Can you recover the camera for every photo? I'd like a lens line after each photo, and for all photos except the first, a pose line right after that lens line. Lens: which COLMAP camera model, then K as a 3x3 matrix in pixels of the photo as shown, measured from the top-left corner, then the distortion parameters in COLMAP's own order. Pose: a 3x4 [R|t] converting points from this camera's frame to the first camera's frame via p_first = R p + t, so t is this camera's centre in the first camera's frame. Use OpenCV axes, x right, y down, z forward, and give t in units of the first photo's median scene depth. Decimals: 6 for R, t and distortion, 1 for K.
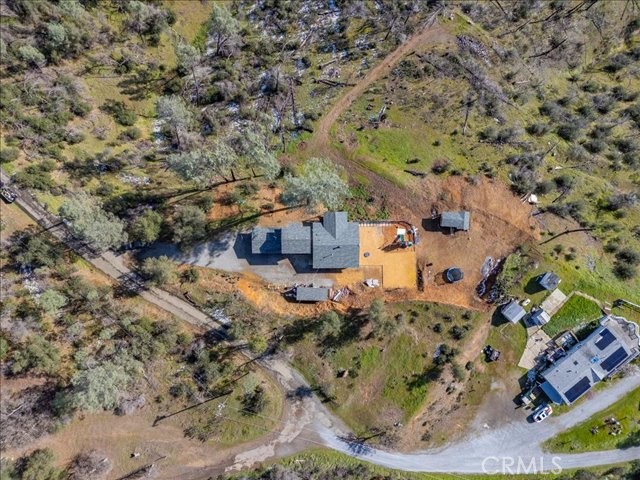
lens RADIAL K [[480.4, 0, 320.0], [0, 480.4, 240.0], [0, 0, 1]] dist [-0.003651, -0.005921]
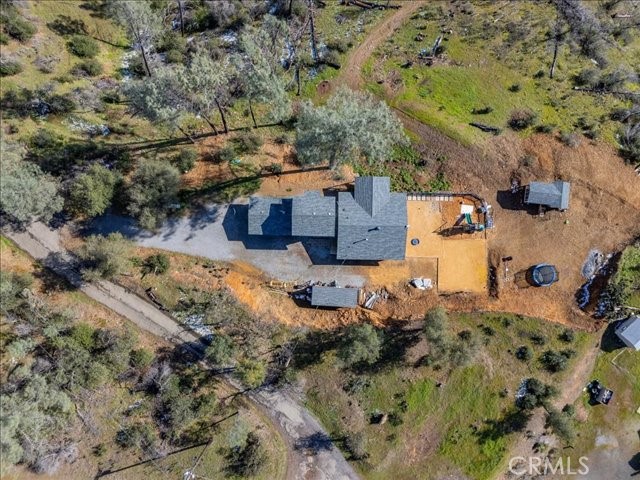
lens RADIAL K [[480.4, 0, 320.0], [0, 480.4, 240.0], [0, 0, 1]] dist [-0.003651, -0.005921]
pose [[0.999519, 0.030499, -0.005621, -0.035669], [-0.030462, 0.999514, 0.006583, 0.028688], [0.005819, -0.006409, 0.999963, 0.318317]]
